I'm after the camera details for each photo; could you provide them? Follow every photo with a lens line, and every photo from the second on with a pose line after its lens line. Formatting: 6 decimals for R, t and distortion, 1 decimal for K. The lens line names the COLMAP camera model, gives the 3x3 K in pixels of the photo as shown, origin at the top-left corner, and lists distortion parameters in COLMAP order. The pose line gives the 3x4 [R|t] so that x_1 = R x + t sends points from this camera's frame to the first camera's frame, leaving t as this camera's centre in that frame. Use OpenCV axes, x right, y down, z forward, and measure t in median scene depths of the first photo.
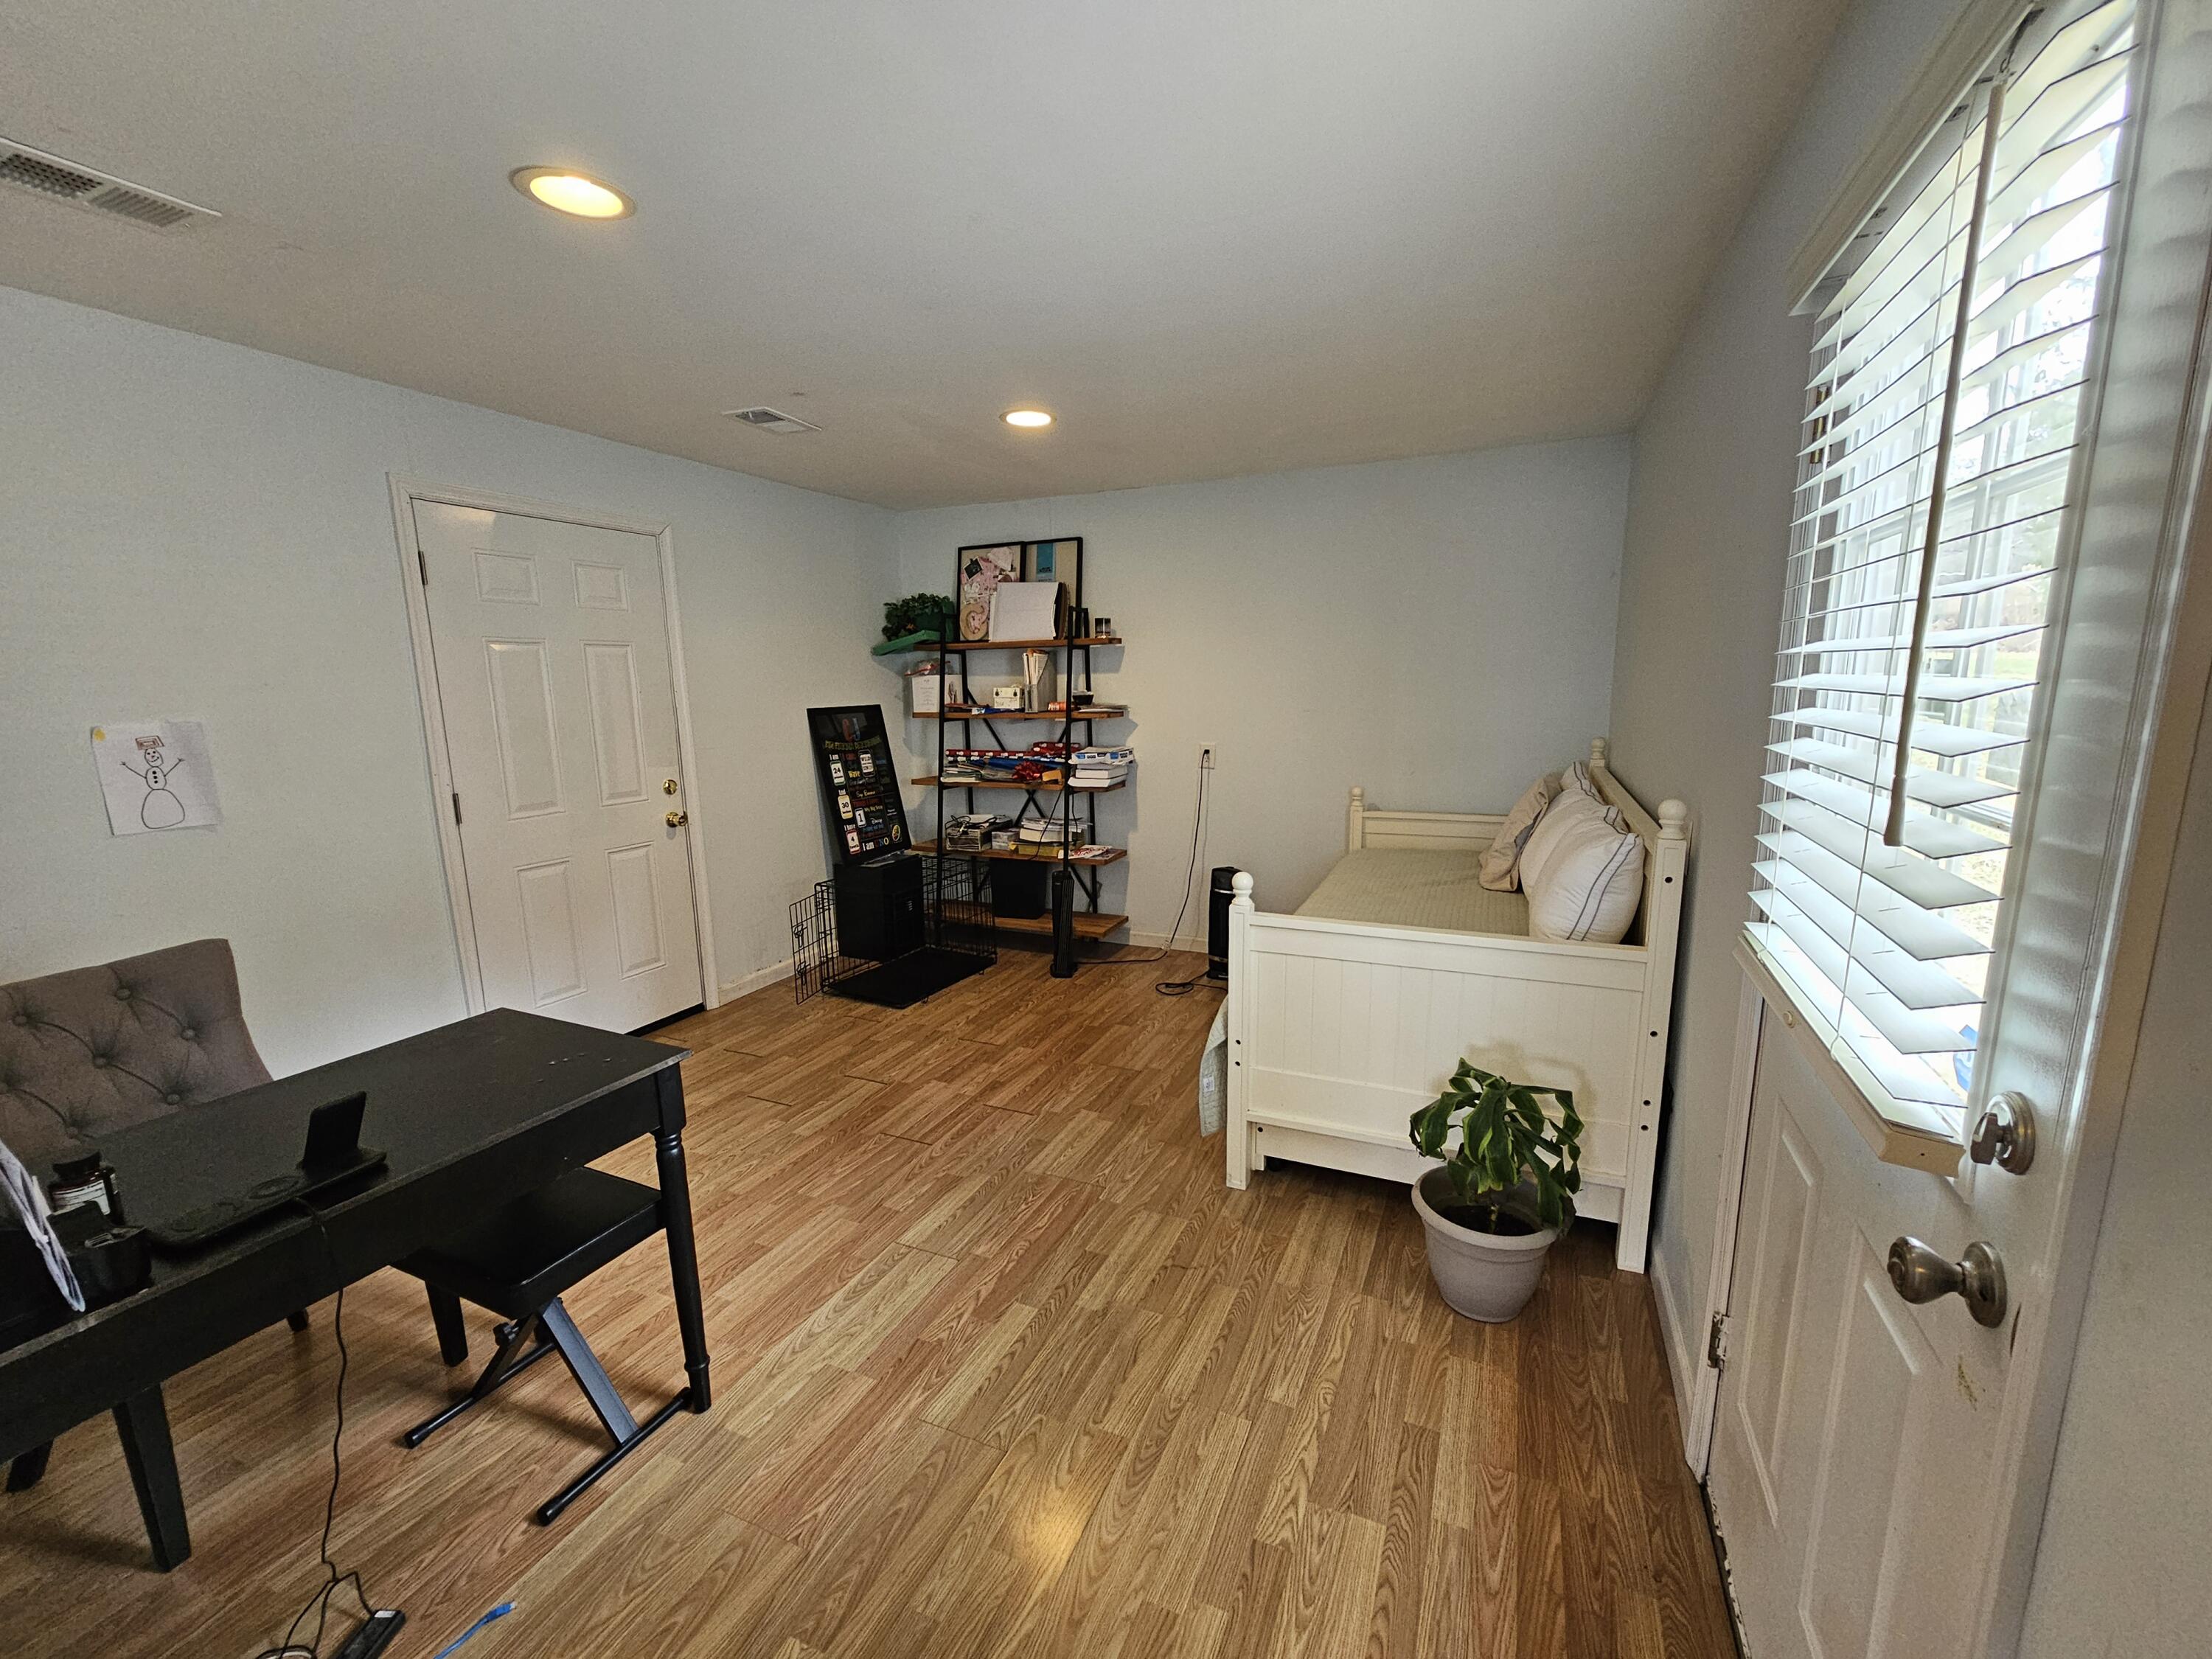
lens RADIAL K [[914.9, 0, 1118.2], [0, 914.9, 845.4], [0, 0, 1]] dist [-0.005393, 0.003154]
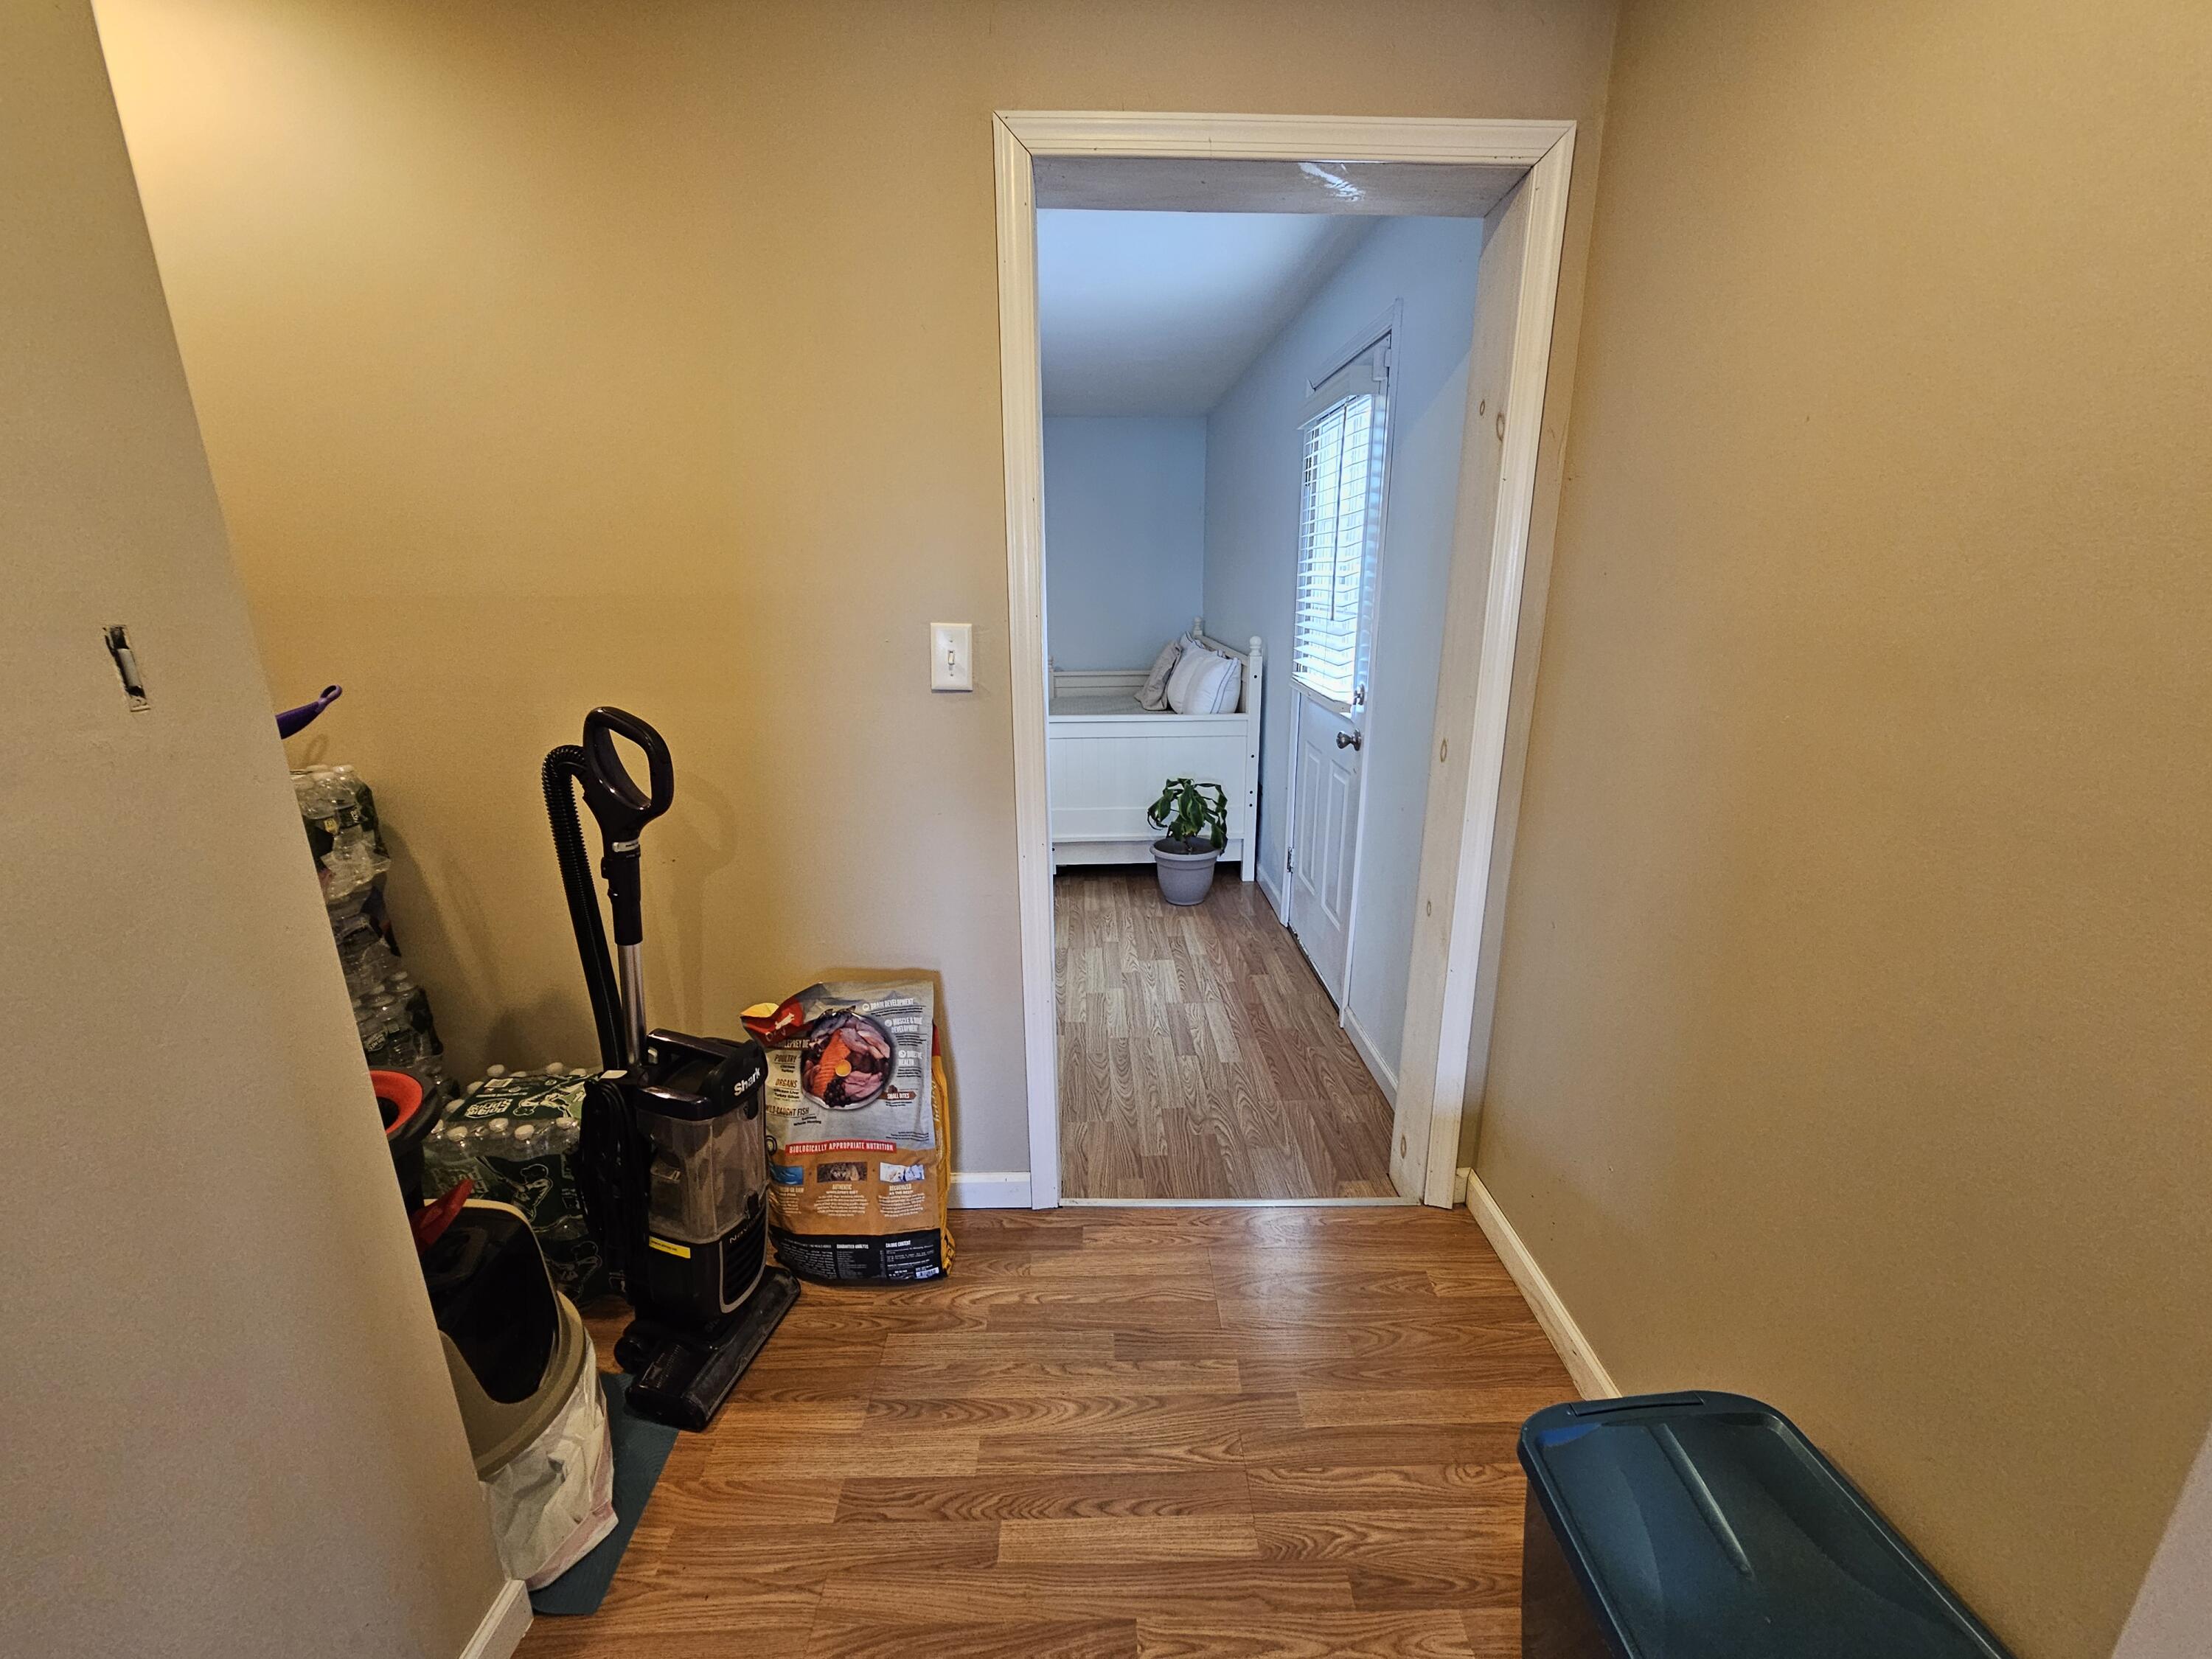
lens RADIAL K [[914.9, 0, 1118.2], [0, 914.9, 845.4], [0, 0, 1]] dist [-0.005393, 0.003154]
pose [[0.900013, -0.114818, 0.420468, -0.573913], [0.073404, 0.990829, 0.113446, 0.157192], [-0.429637, -0.071239, 0.900187, -0.731504]]
